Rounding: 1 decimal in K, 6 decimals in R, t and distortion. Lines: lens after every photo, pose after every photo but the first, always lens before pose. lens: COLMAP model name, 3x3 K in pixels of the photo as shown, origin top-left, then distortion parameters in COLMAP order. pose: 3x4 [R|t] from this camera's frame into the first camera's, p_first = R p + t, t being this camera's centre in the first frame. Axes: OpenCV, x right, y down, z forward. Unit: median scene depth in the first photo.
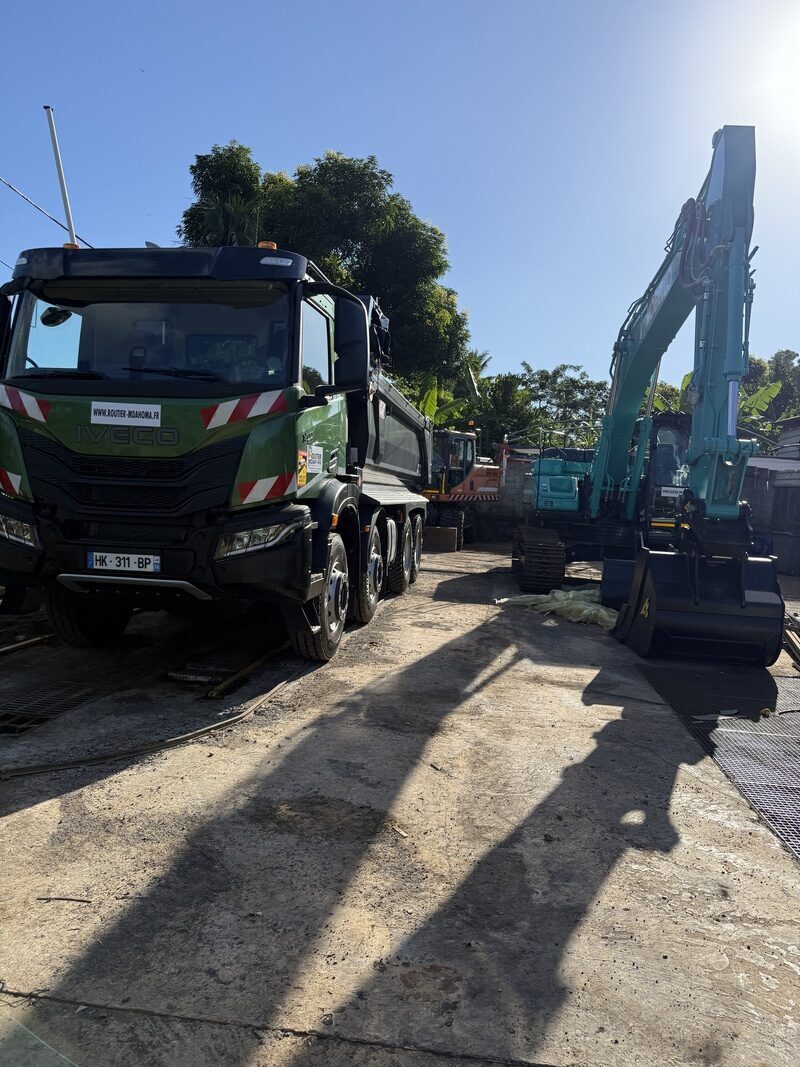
lens RADIAL K [[732.1, 0, 410.5], [0, 732.1, 540.3], [0, 0, 1]] dist [0.052802, -0.080384]
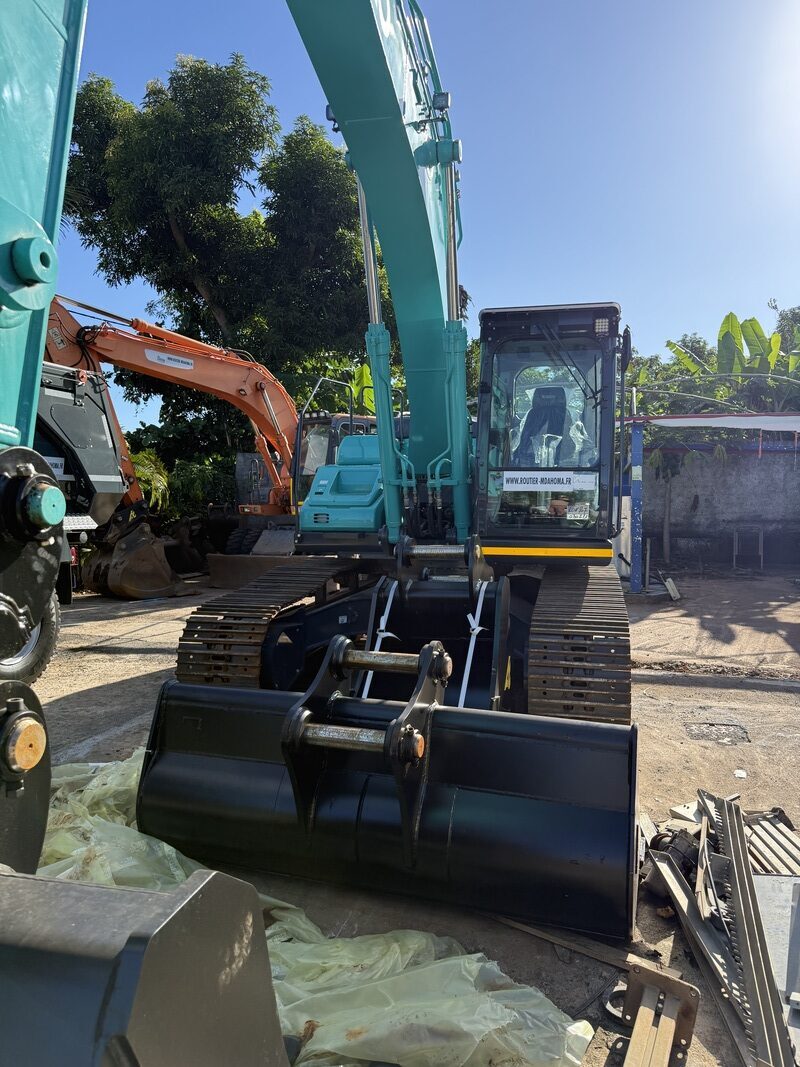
lens RADIAL K [[732.1, 0, 410.5], [0, 732.1, 540.3], [0, 0, 1]] dist [0.052802, -0.080384]
pose [[0.990580, -0.053930, -0.125869, 0.779909], [0.051904, 0.998465, -0.019321, -0.055176], [0.126717, 0.012606, 0.991859, 1.244257]]
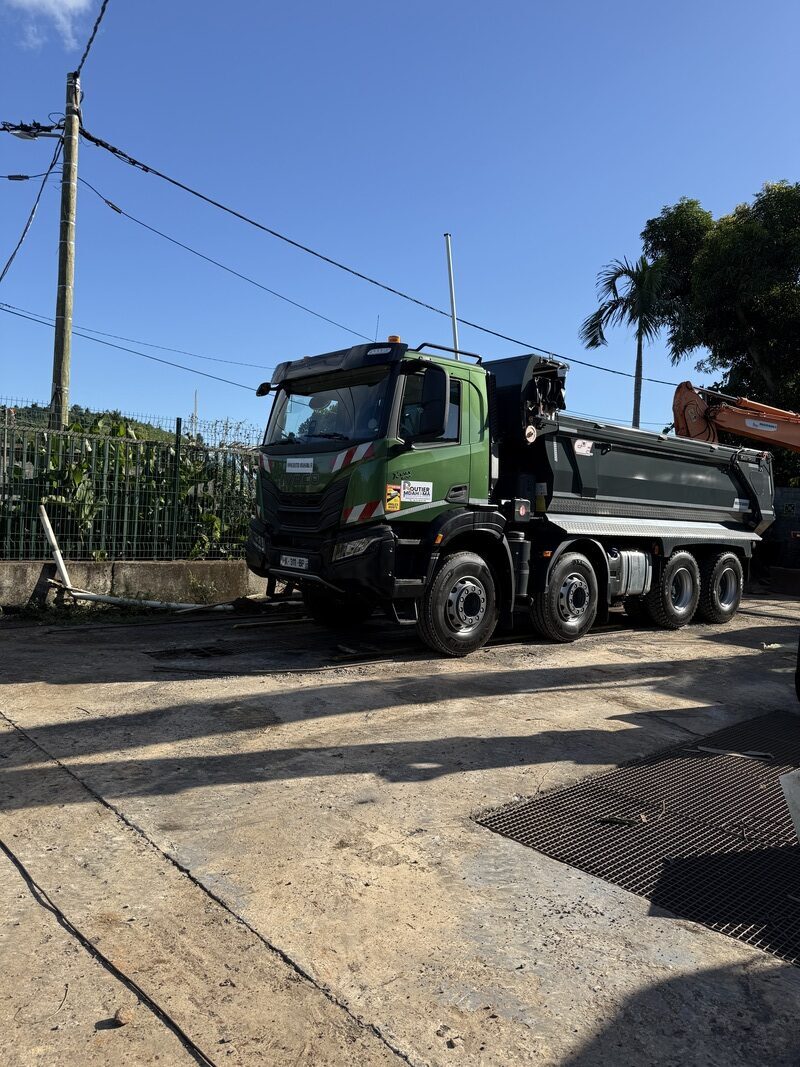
lens RADIAL K [[732.1, 0, 410.5], [0, 732.1, 540.3], [0, 0, 1]] dist [0.052802, -0.080384]
pose [[0.751973, 0.015140, -0.659020, 0.759405], [-0.058773, 0.997295, -0.044152, 0.036118], [0.656569, 0.071934, 0.750828, 0.020630]]
